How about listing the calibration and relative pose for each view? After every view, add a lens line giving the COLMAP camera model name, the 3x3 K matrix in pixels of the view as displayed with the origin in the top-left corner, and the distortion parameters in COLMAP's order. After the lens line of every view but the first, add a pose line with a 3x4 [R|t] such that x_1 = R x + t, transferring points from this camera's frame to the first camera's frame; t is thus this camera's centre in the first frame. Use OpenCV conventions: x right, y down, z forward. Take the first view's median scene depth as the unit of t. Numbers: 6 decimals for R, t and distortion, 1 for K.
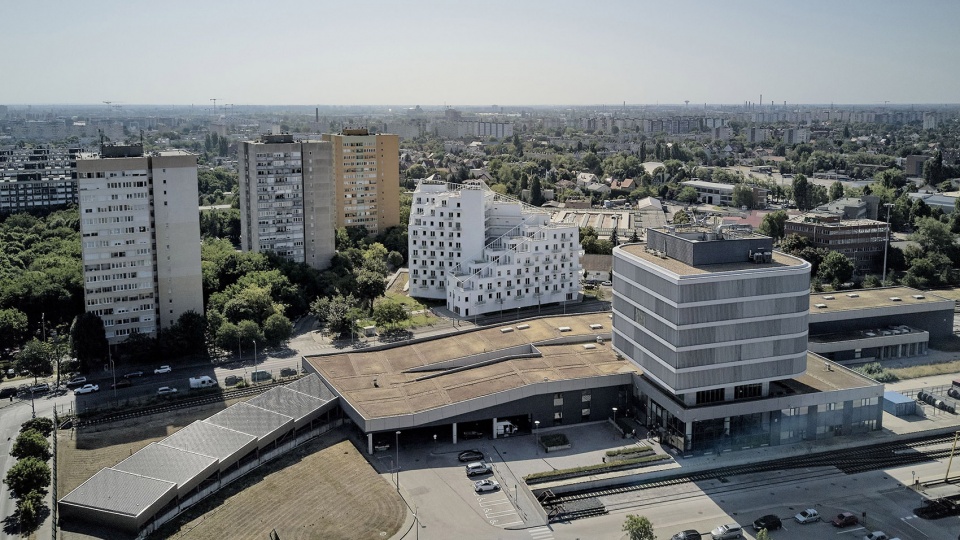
lens RADIAL K [[706.5, 0, 480.0], [0, 706.5, 270.0], [0, 0, 1]] dist [0.024331, -0.000533]
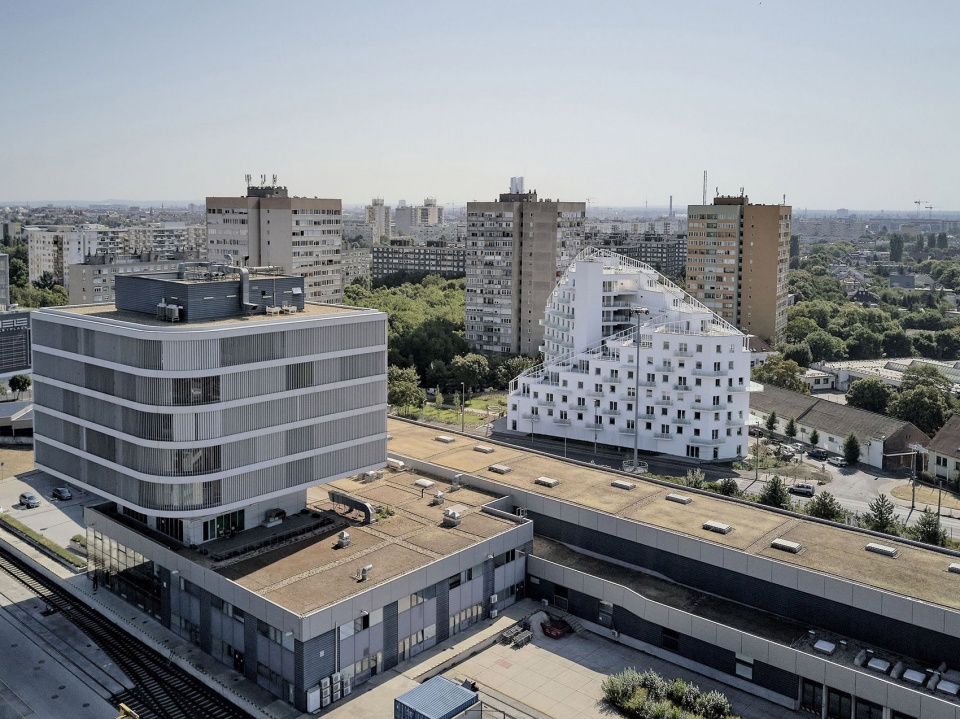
lens RADIAL K [[881.2, 0, 480.0], [0, 881.2, 359.5], [0, 0, 1]] dist [0.006830, -0.002851]
pose [[0.518156, 0.147906, -0.842400, 0.646884], [-0.202402, 0.978162, 0.047246, -0.037427], [0.830992, 0.146023, 0.536777, 0.439167]]
